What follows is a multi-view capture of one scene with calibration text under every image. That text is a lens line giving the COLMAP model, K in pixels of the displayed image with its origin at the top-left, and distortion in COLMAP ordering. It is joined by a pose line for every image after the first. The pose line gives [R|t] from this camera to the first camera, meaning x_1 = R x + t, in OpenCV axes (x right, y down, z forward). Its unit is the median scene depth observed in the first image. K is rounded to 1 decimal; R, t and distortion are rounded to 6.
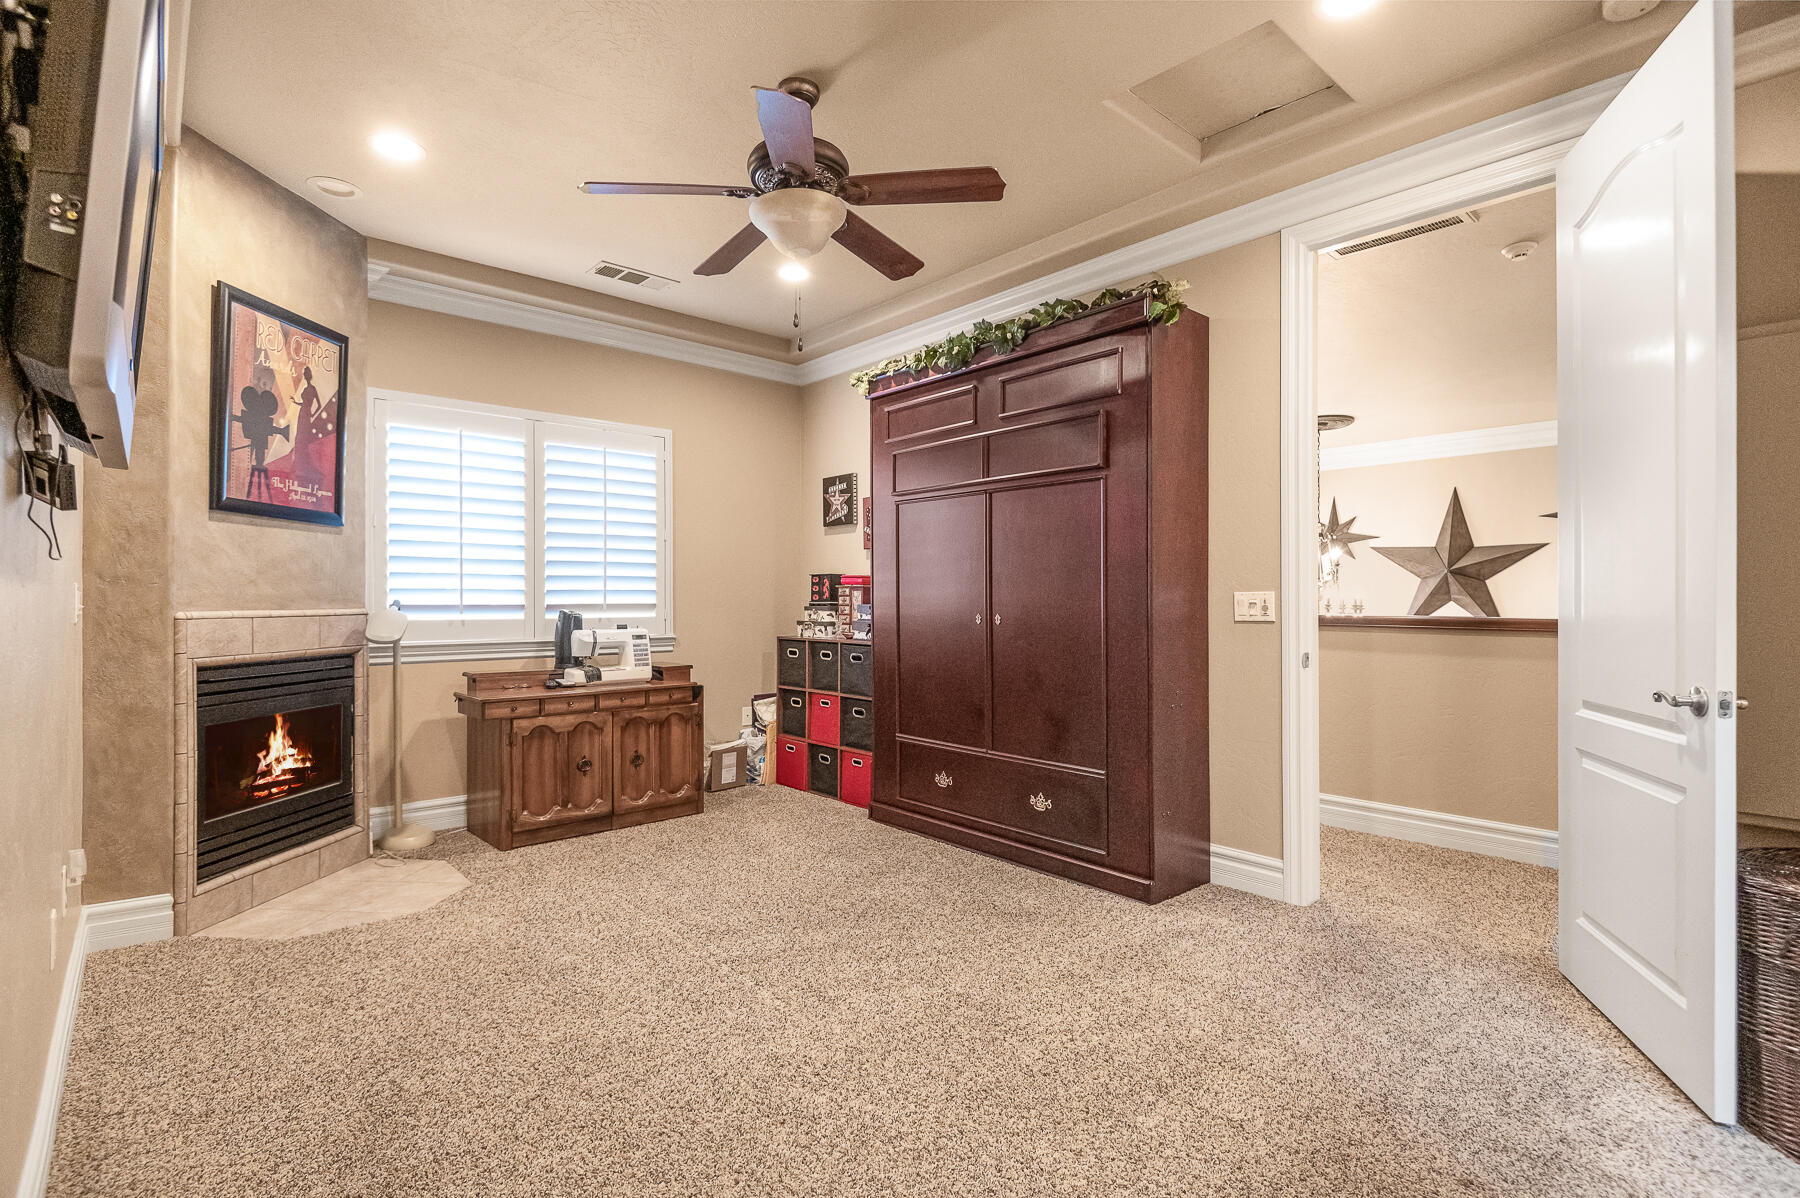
lens RADIAL K [[827.5, 0, 905.1], [0, 827.5, 602.4], [0, 0, 1]] dist [-0.012616, -0.004368]
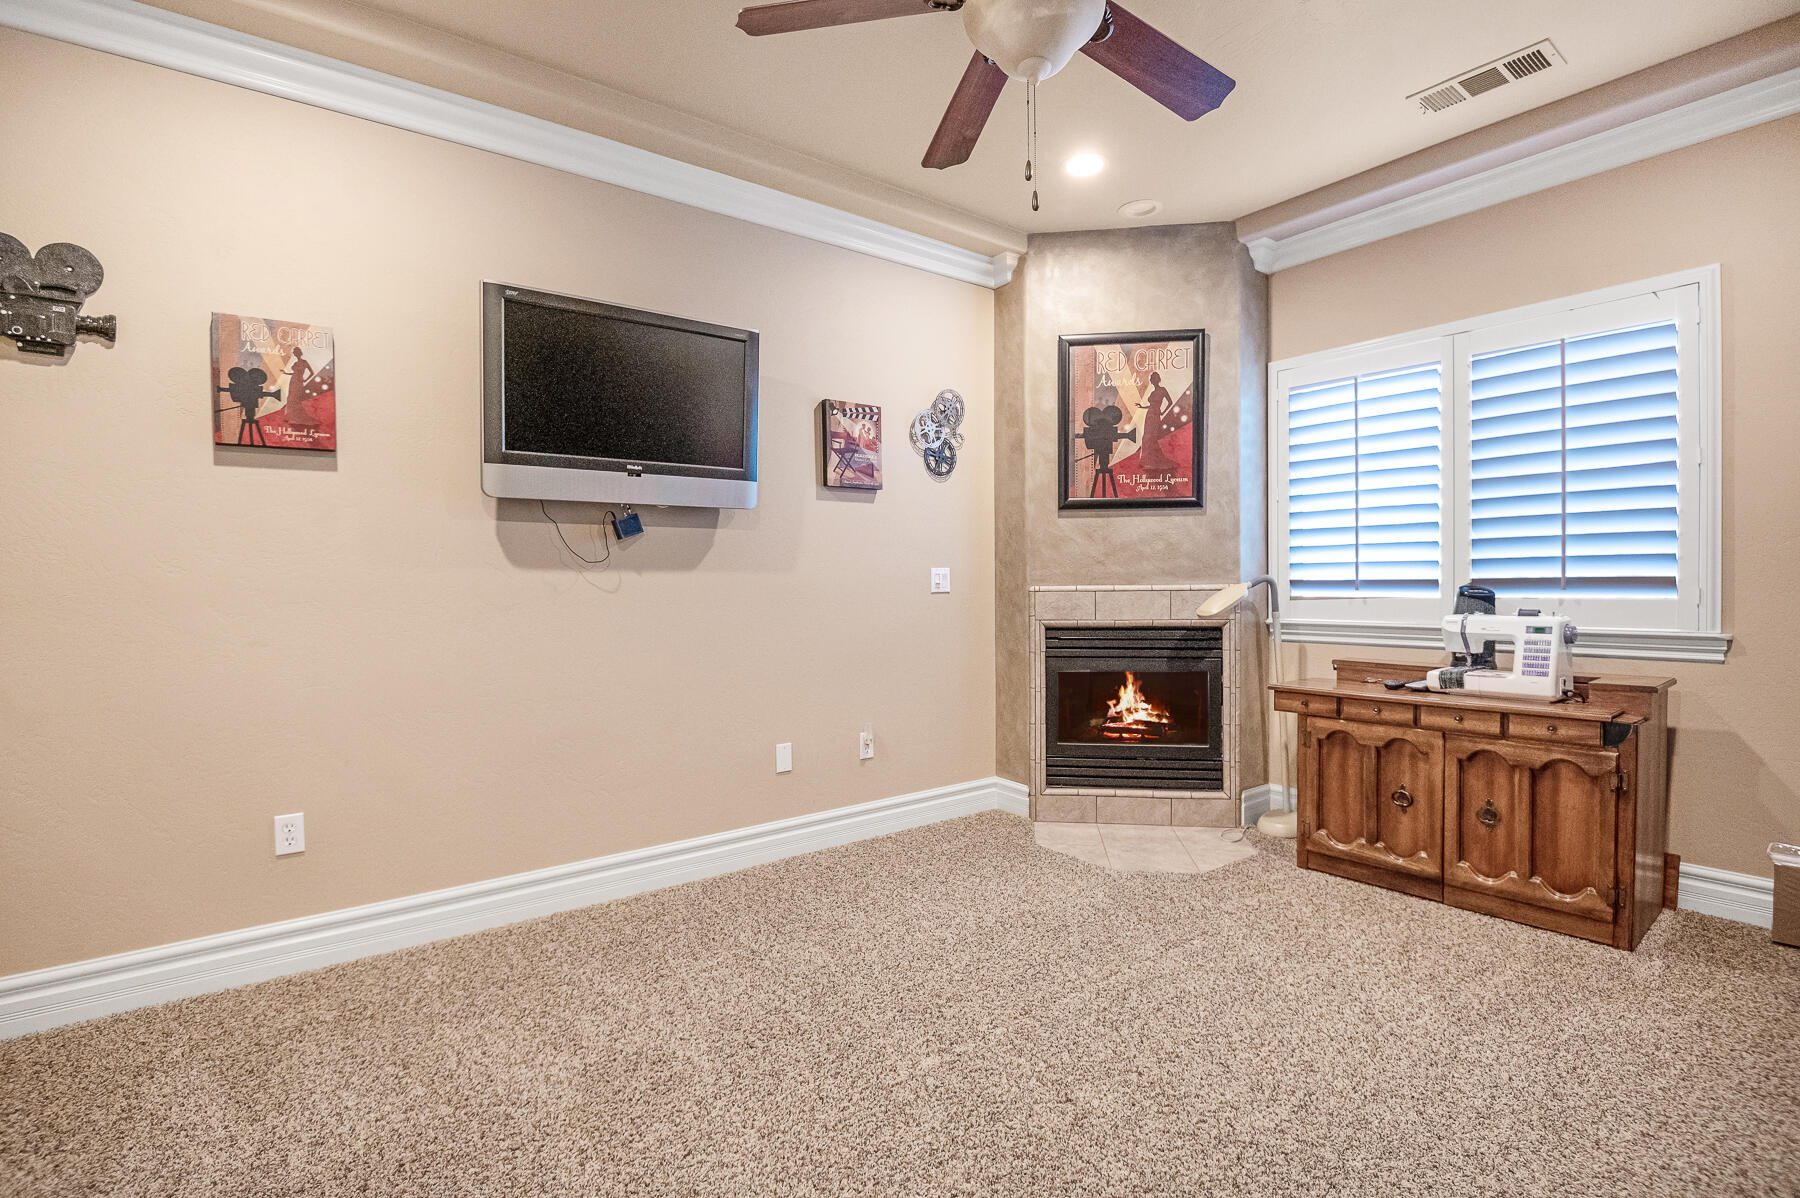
lens RADIAL K [[827.5, 0, 905.1], [0, 827.5, 584.3], [0, 0, 1]] dist [-0.012616, -0.004368]
pose [[-0.067800, 0.002739, -0.997695, 0.447479], [0.006528, 0.999976, 0.002302, 0.002971], [0.997678, -0.006357, -0.067816, 0.734946]]
